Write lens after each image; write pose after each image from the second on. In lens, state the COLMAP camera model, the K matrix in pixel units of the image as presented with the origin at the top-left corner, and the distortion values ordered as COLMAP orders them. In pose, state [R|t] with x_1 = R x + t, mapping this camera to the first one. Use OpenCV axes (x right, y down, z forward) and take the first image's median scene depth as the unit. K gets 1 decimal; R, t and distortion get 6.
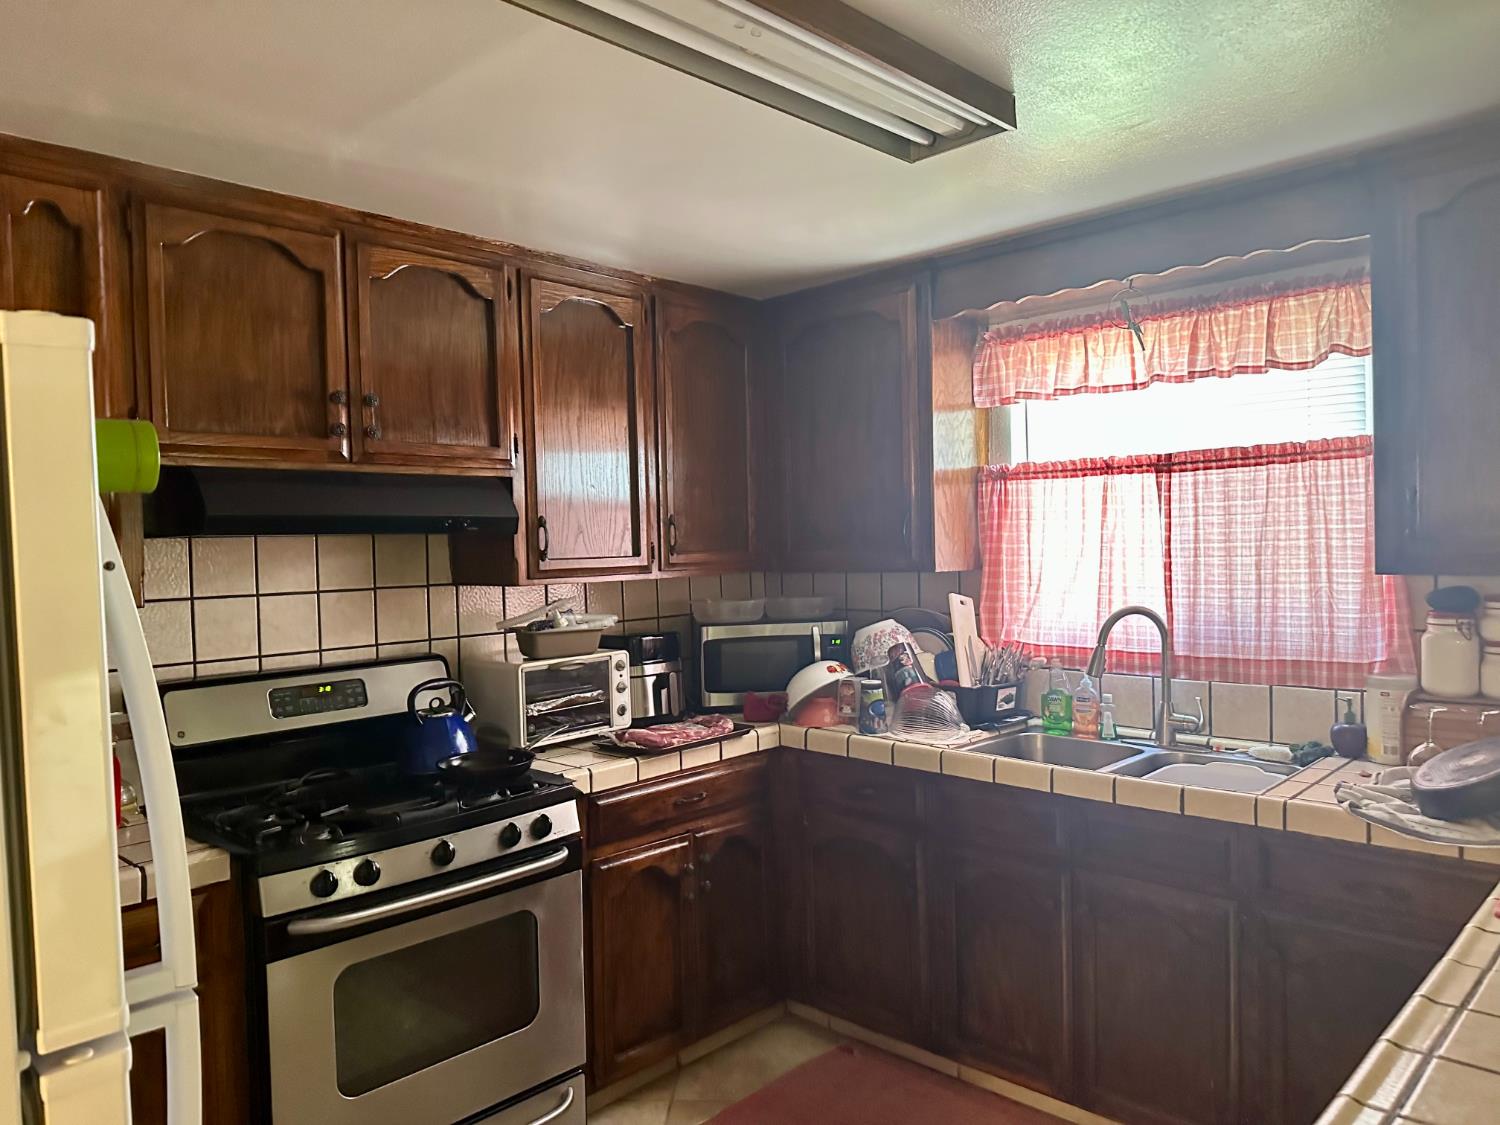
lens RADIAL K [[1055.8, 0, 743.2], [0, 1055.8, 566.4], [0, 0, 1]] dist [0.023288, -0.038686]
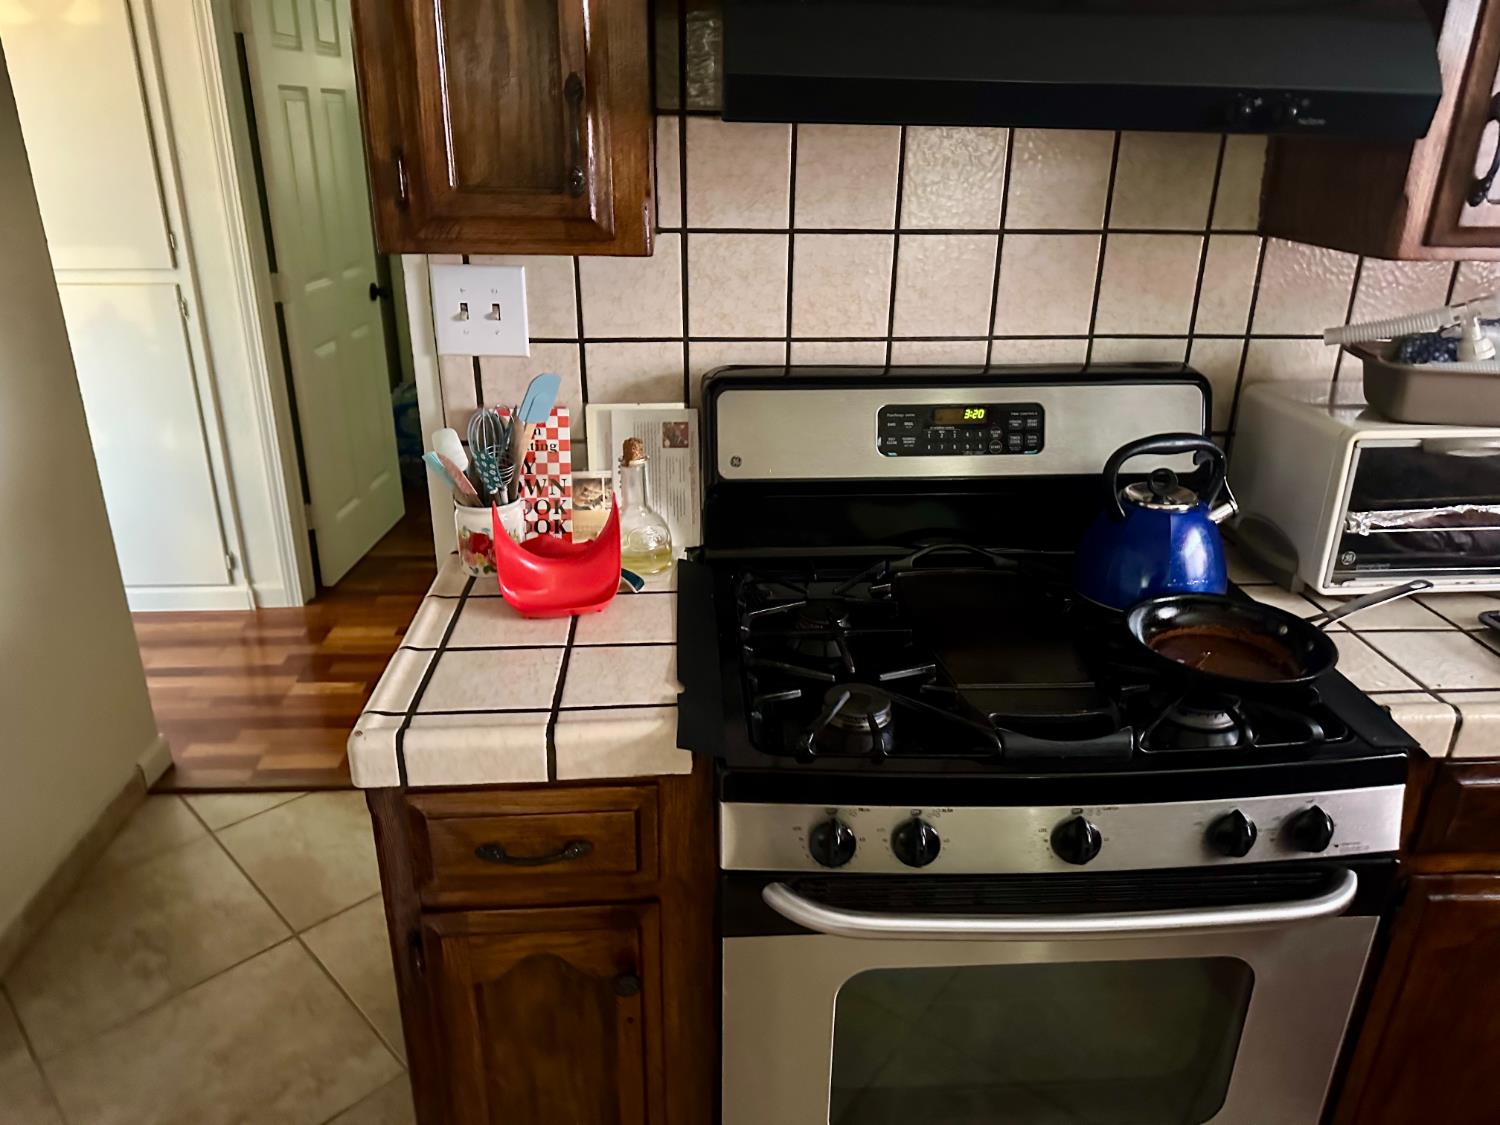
lens RADIAL K [[1055.8, 0, 755.9], [0, 1055.8, 556.9], [0, 0, 1]] dist [0.023288, -0.038686]
pose [[0.741448, 0.282433, -0.608676, -0.090674], [-0.046333, 0.926488, 0.373461, -0.017540], [0.669409, -0.248700, 0.700029, 0.406888]]
